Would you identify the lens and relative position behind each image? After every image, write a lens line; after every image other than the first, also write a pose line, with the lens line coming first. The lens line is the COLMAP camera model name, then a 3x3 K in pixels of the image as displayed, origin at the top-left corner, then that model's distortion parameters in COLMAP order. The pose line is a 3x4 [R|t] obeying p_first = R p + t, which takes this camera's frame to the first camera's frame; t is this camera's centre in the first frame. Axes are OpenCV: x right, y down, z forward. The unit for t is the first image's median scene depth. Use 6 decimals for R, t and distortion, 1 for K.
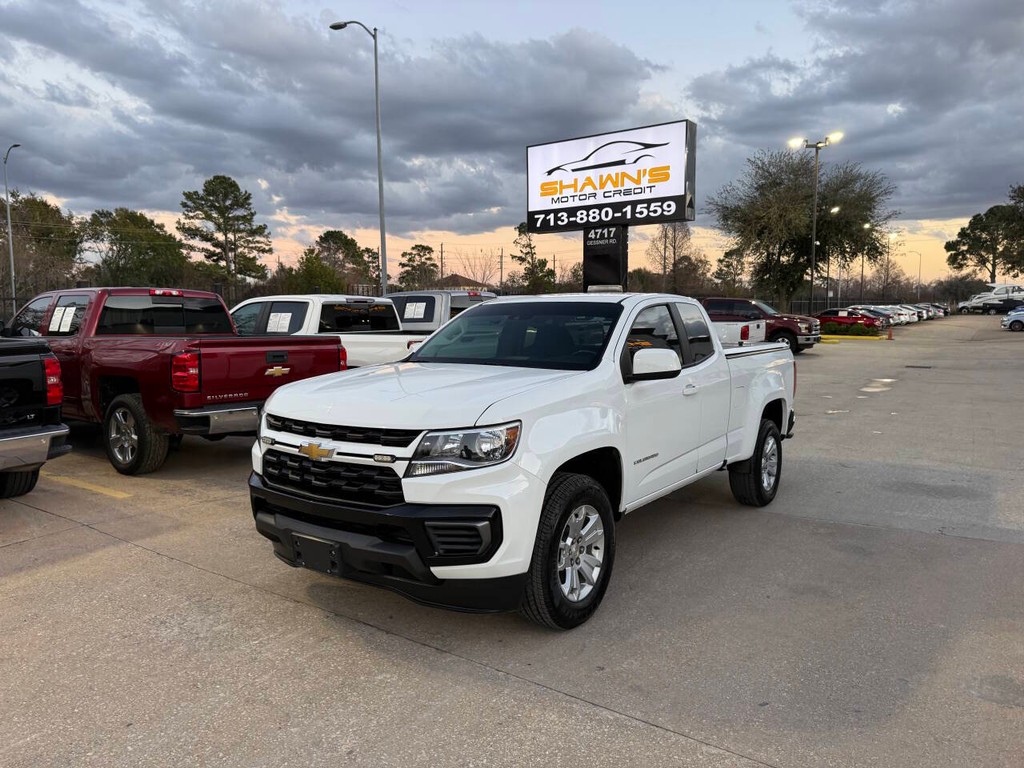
lens RADIAL K [[720.2, 0, 508.1], [0, 720.2, 388.0], [0, 0, 1]] dist [0.041396, -0.052391]
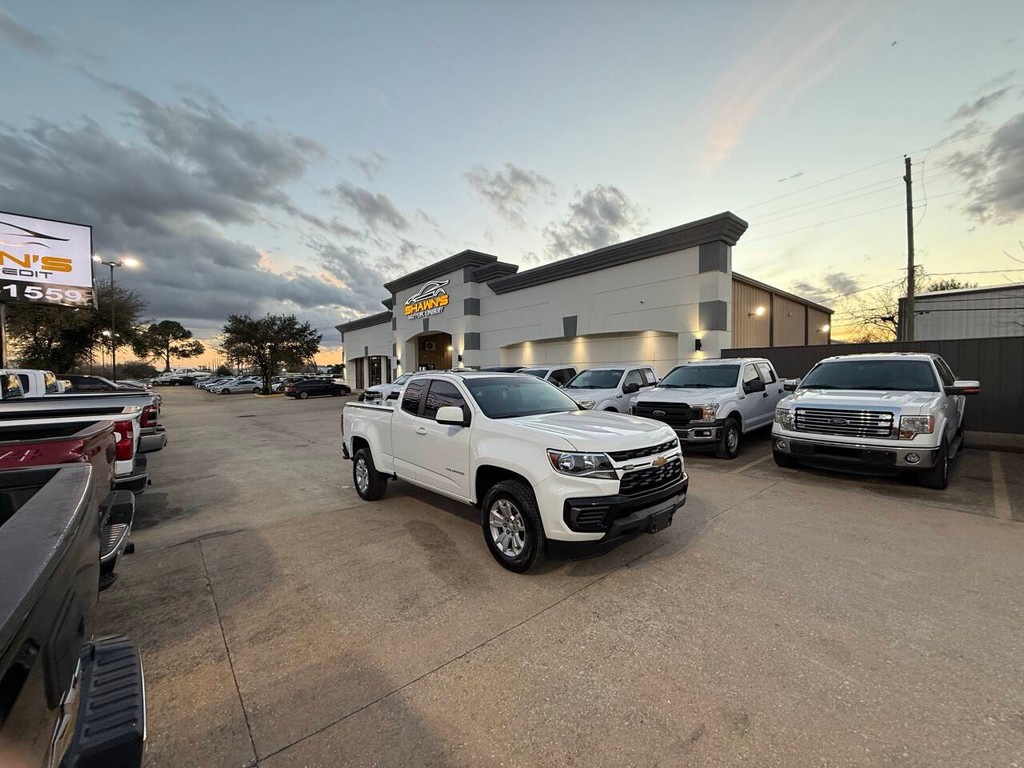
lens RADIAL K [[406.5, 0, 509.0], [0, 406.5, 388.1], [0, 0, 1]] dist [-0.001565, -0.000441]
pose [[0.235093, -0.022151, 0.971720, -0.238265], [0.112797, 0.993607, -0.004640, -0.023136], [-0.965406, 0.110698, 0.236089, 0.198334]]
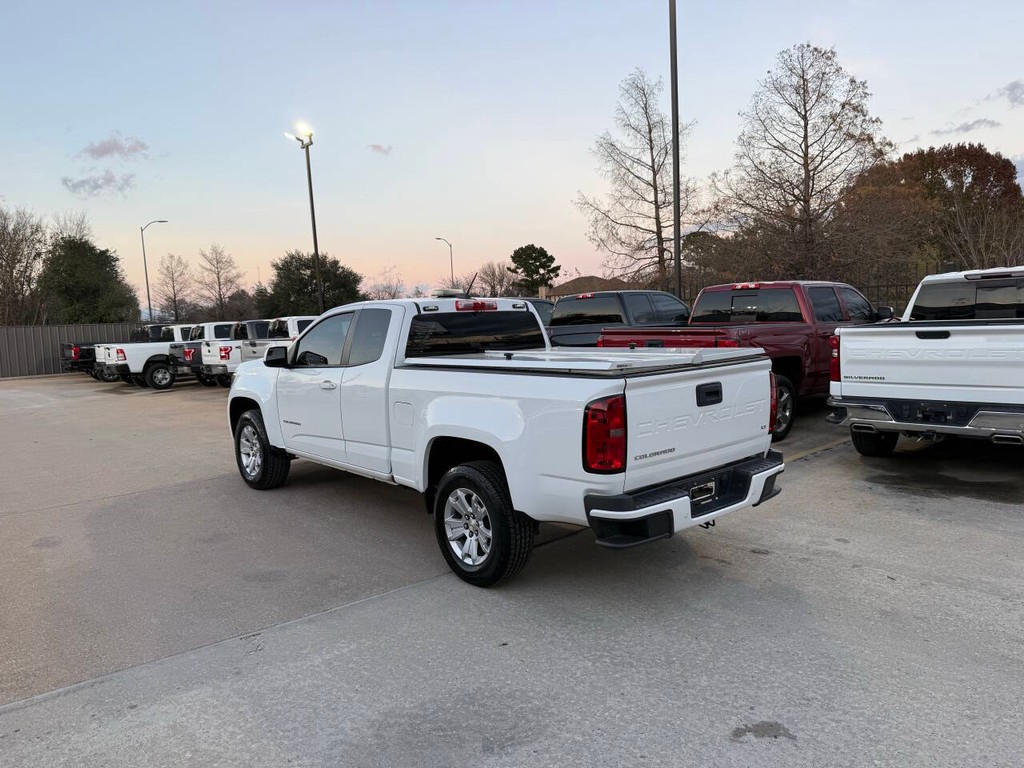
lens RADIAL K [[715.3, 0, 507.9], [0, 715.3, 380.8], [0, 0, 1]] dist [0.092096, -0.129717]
pose [[-0.217292, 0.100976, -0.970870, 0.345647], [-0.059987, 0.991374, 0.116534, -0.041397], [0.974262, 0.083561, -0.209360, 0.393100]]
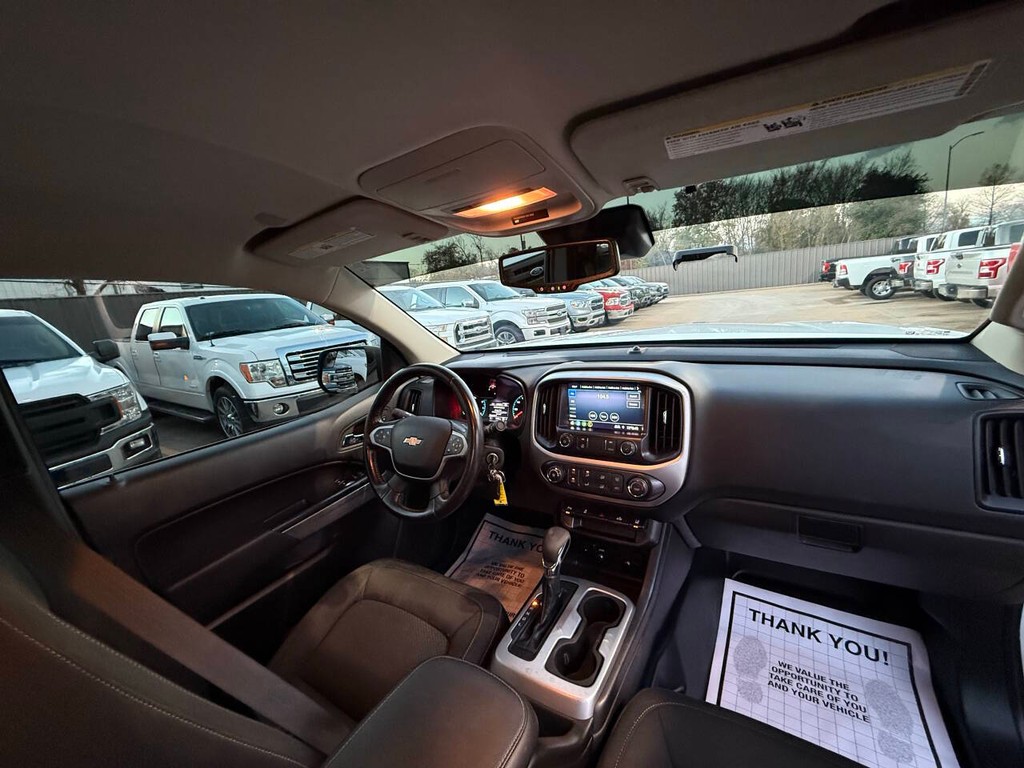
lens RADIAL K [[406.5, 0, 509.0], [0, 406.5, 388.1], [0, 0, 1]] dist [-0.001565, -0.000441]
pose [[-0.990494, 0.135067, -0.026046, 0.017557], [0.119339, 0.937942, 0.325613, -0.026857], [0.068410, 0.319409, -0.945144, 0.298685]]
